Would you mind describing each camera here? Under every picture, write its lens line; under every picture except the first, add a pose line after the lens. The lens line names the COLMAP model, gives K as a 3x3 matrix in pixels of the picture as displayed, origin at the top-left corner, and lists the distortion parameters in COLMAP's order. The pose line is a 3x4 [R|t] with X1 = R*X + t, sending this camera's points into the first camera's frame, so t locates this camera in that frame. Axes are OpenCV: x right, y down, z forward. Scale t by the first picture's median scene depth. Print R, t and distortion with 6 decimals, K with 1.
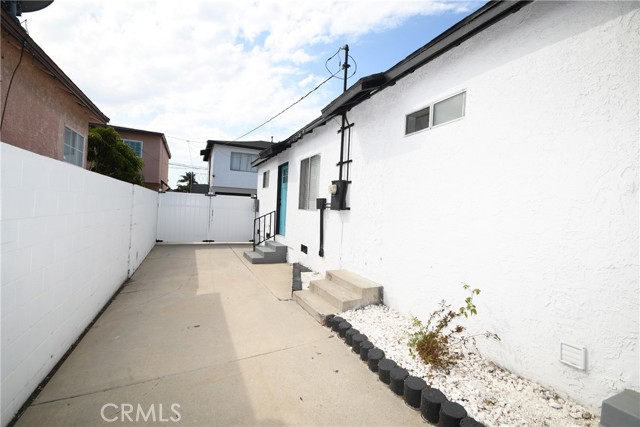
lens RADIAL K [[279.6, 0, 315.9], [0, 279.6, 207.3], [0, 0, 1]] dist [0.002968, -0.009441]
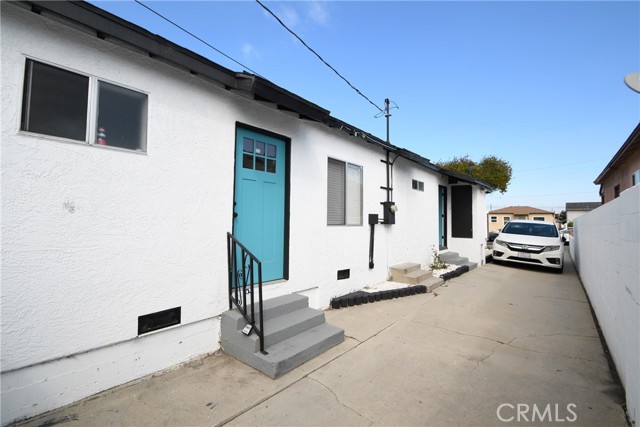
lens RADIAL K [[279.6, 0, 315.9], [0, 279.6, 207.3], [0, 0, 1]] dist [0.002968, -0.009441]
pose [[-0.411572, -0.007859, 0.911343, -0.932631], [-0.040817, 0.999118, -0.009817, -0.041216], [-0.910463, -0.041239, -0.411530, 1.774365]]
